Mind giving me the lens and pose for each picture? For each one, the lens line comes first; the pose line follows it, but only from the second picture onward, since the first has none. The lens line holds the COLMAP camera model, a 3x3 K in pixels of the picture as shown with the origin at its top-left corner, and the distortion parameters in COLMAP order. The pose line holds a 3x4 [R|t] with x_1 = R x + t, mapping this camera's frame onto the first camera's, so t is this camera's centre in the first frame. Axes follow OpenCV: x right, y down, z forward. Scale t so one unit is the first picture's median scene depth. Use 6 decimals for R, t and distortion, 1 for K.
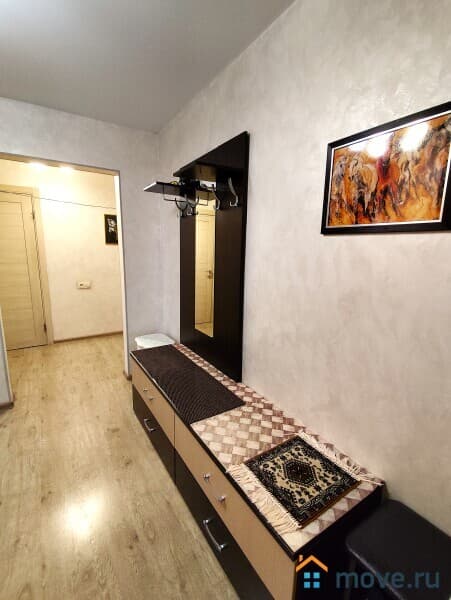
lens RADIAL K [[281.1, 0, 226.9], [0, 281.1, 297.7], [0, 0, 1]] dist [0.042517, -0.025533]
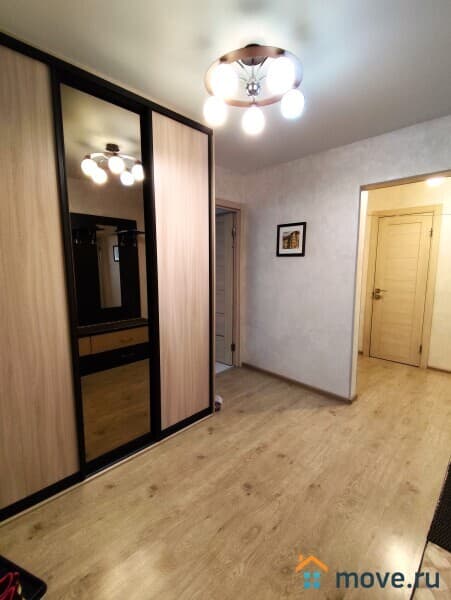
lens RADIAL K [[281.1, 0, 226.9], [0, 281.1, 297.7], [0, 0, 1]] dist [0.042517, -0.025533]
pose [[0.206580, 0.101766, -0.973123, 0.239826], [-0.163852, 0.984129, 0.068133, -0.039153], [0.964612, 0.145374, 0.219976, 0.241939]]
